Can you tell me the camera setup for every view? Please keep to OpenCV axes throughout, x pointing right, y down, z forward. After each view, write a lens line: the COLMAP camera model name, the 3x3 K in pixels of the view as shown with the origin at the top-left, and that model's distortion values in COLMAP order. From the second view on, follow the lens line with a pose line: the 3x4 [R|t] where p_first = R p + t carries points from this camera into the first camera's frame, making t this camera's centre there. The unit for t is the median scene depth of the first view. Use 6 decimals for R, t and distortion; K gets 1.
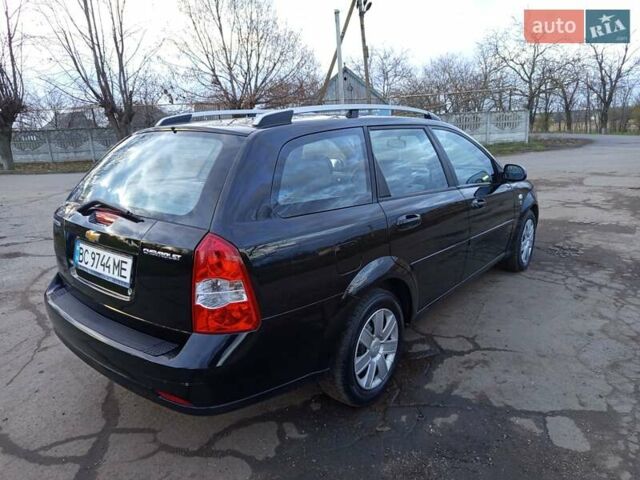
lens RADIAL K [[431.3, 0, 318.7], [0, 431.3, 240.0], [0, 0, 1]] dist [0.004278, -0.011844]
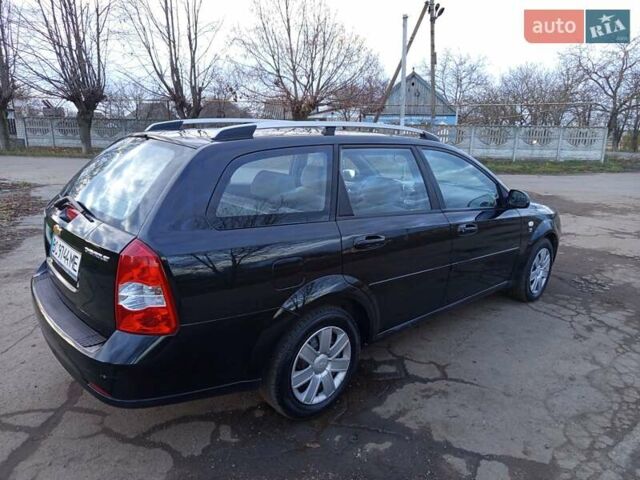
lens RADIAL K [[431.3, 0, 324.9], [0, 431.3, 241.5], [0, 0, 1]] dist [0.004278, -0.011844]
pose [[0.986871, 0.093872, -0.131428, 0.202670], [-0.093802, 0.995568, 0.006735, -0.035673], [0.131478, 0.005681, 0.991303, 0.000775]]
